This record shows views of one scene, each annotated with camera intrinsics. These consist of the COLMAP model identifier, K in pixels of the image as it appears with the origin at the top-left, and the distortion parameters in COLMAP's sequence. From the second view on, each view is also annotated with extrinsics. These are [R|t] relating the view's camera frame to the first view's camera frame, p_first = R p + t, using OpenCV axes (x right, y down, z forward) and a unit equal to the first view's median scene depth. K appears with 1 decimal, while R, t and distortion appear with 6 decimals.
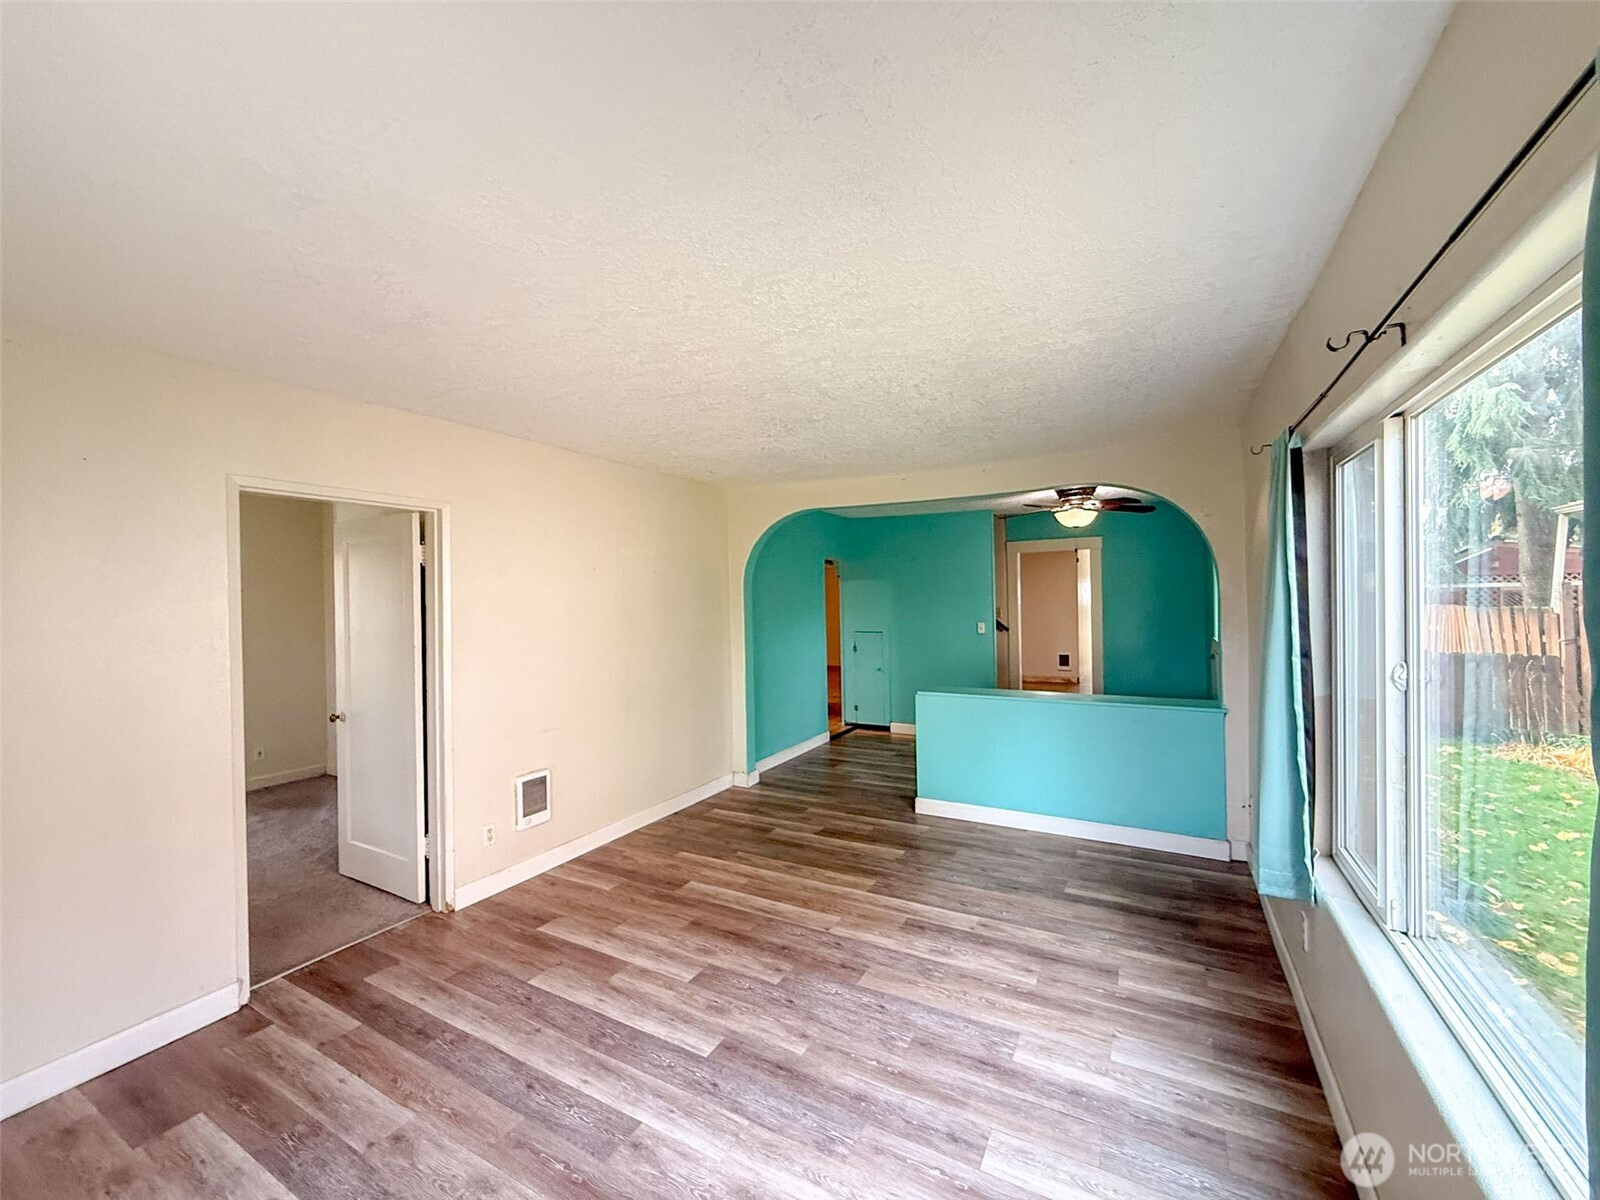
lens RADIAL K [[637.8, 0, 800.6], [0, 637.8, 603.7], [0, 0, 1]] dist [0.000120, -0.000038]
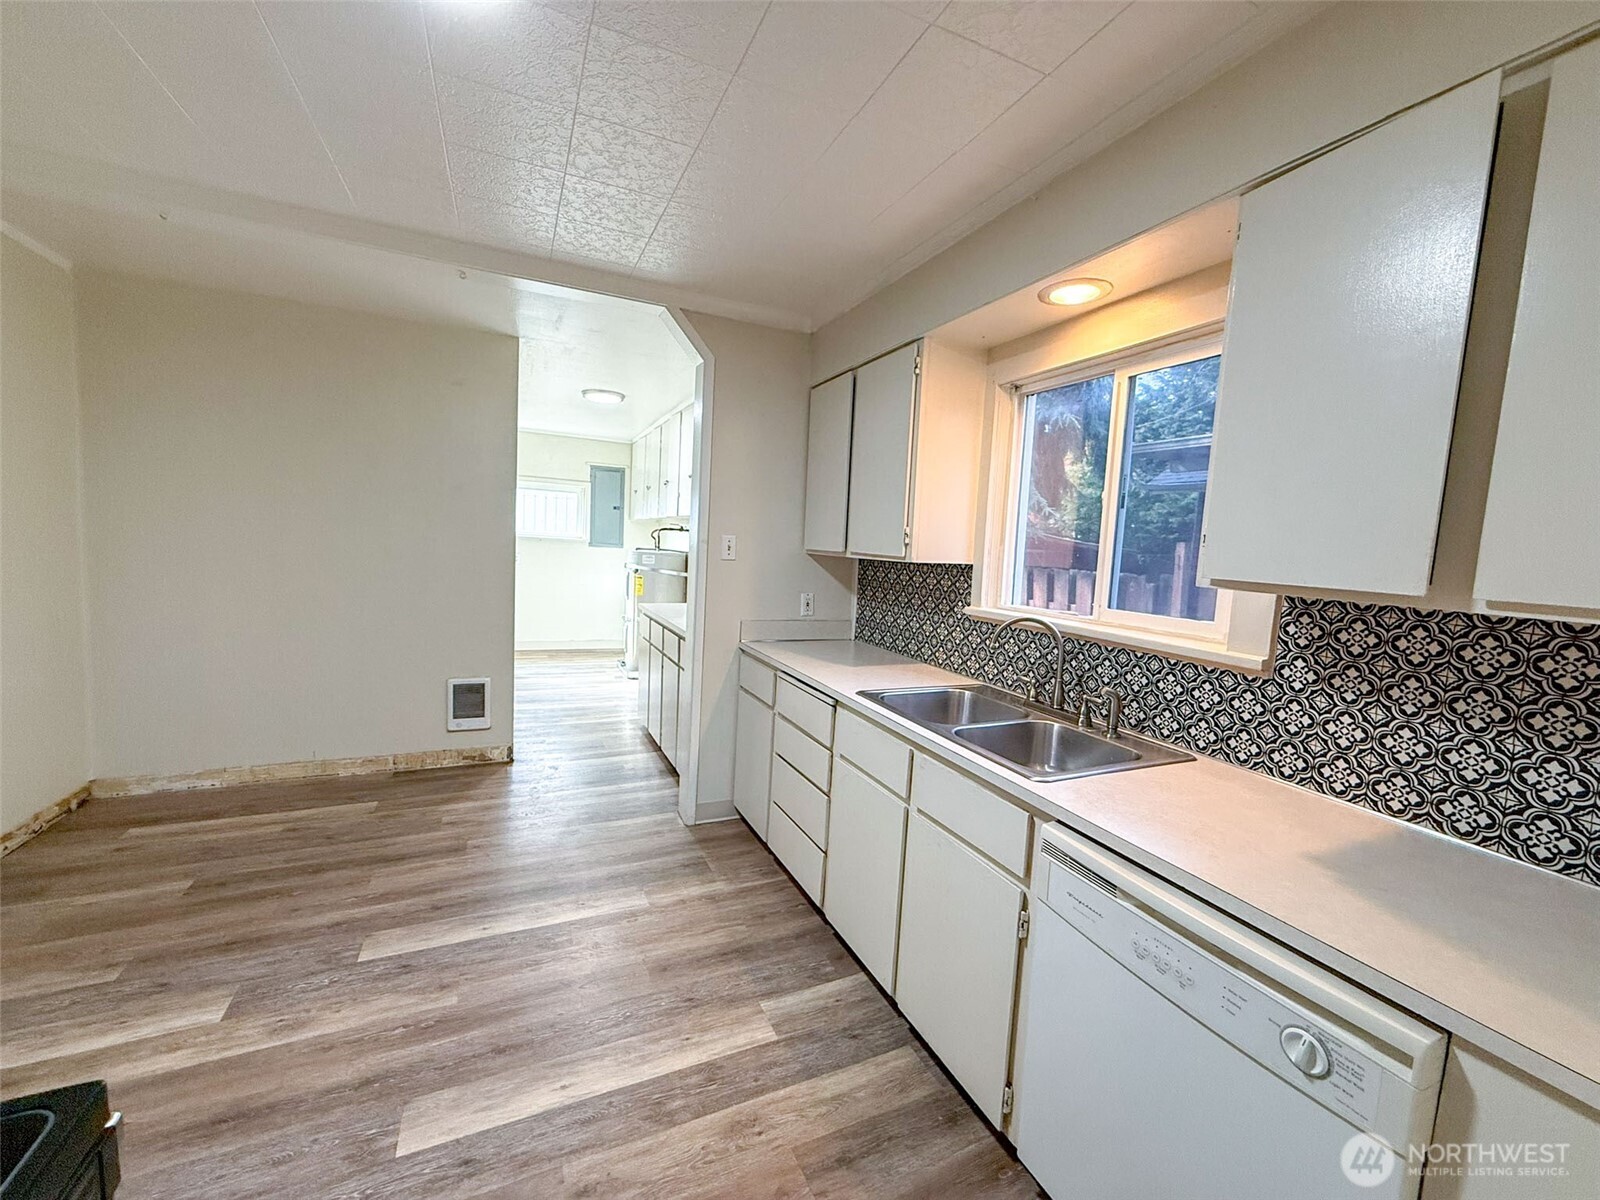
lens RADIAL K [[637.8, 0, 800.5], [0, 637.8, 604.9], [0, 0, 1]] dist [0.000120, -0.000038]
pose [[0.592419, -0.025700, 0.805220, 0.911696], [-0.063283, 0.994918, 0.078313, 0.002847], [-0.803141, -0.097351, 0.587782, 2.458707]]
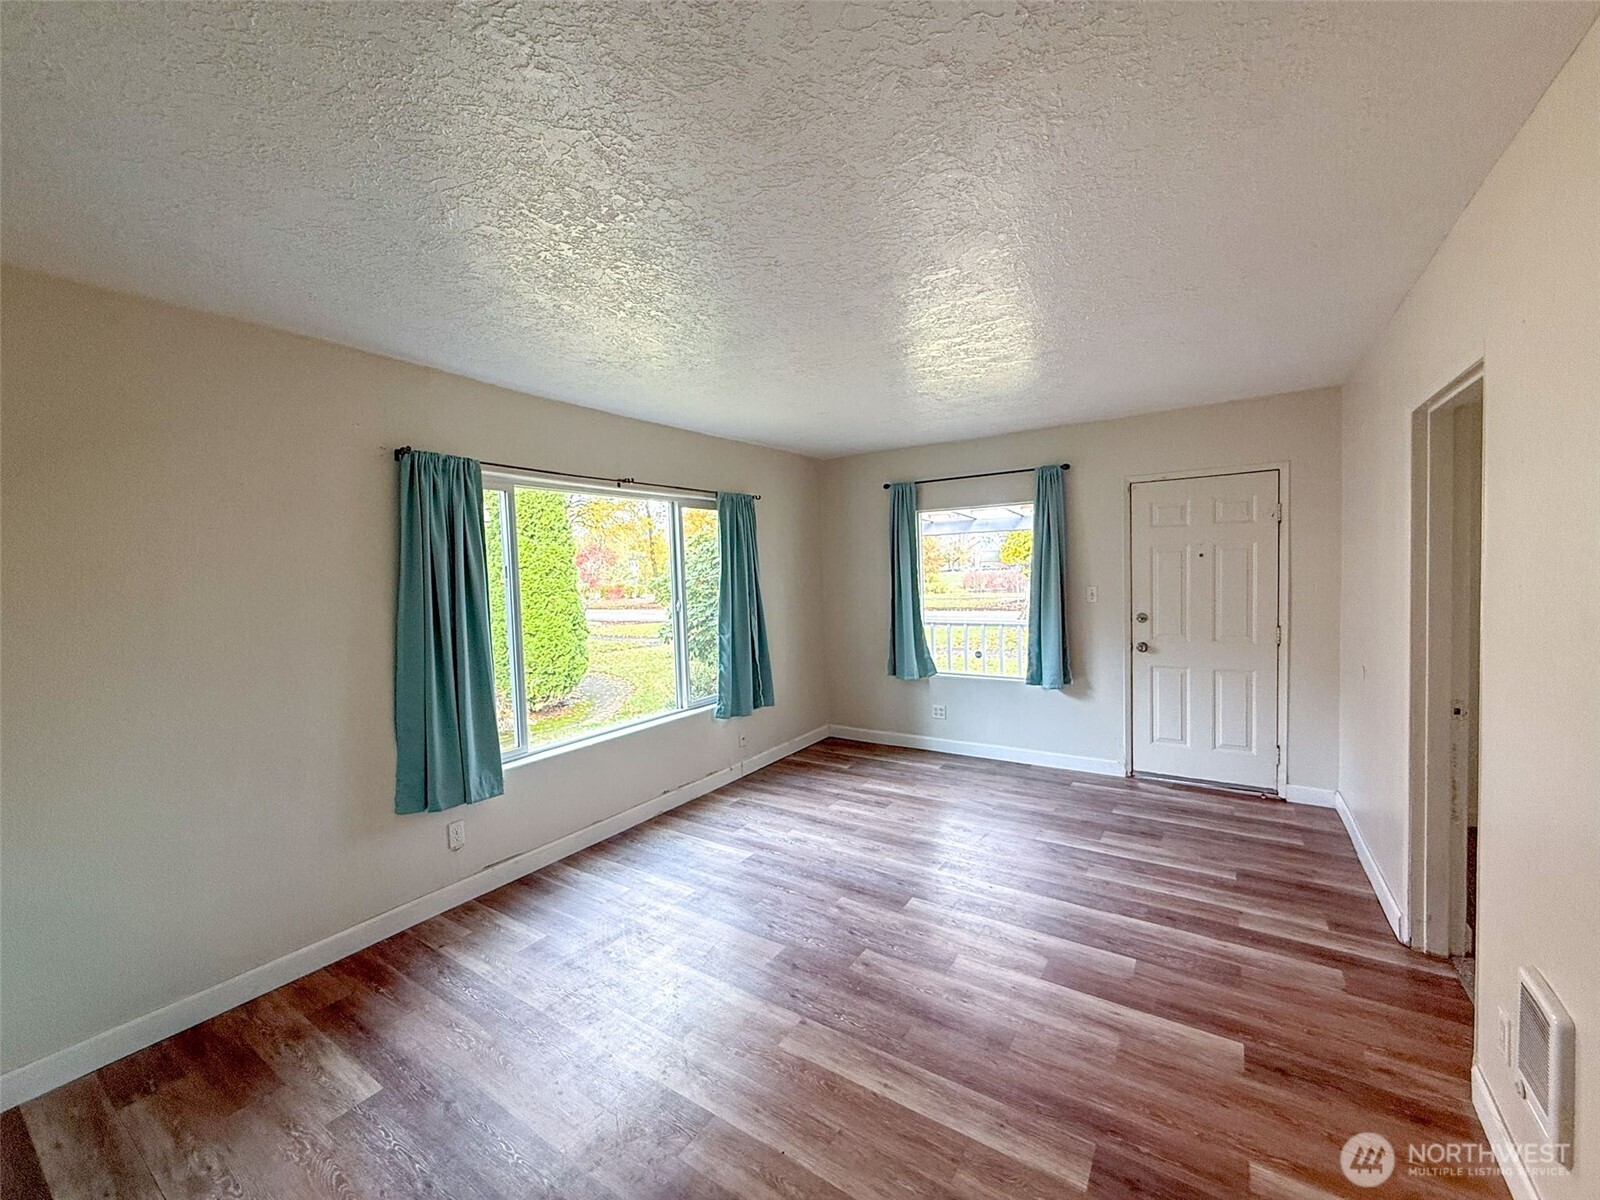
lens RADIAL K [[637.8, 0, 801.8], [0, 637.8, 594.3], [0, 0, 1]] dist [0.000120, -0.000038]
pose [[-0.995811, 0.048296, 0.077635, -0.035355], [0.051440, 0.997913, 0.039026, 0.001103], [-0.075588, 0.042856, -0.996218, 1.671559]]
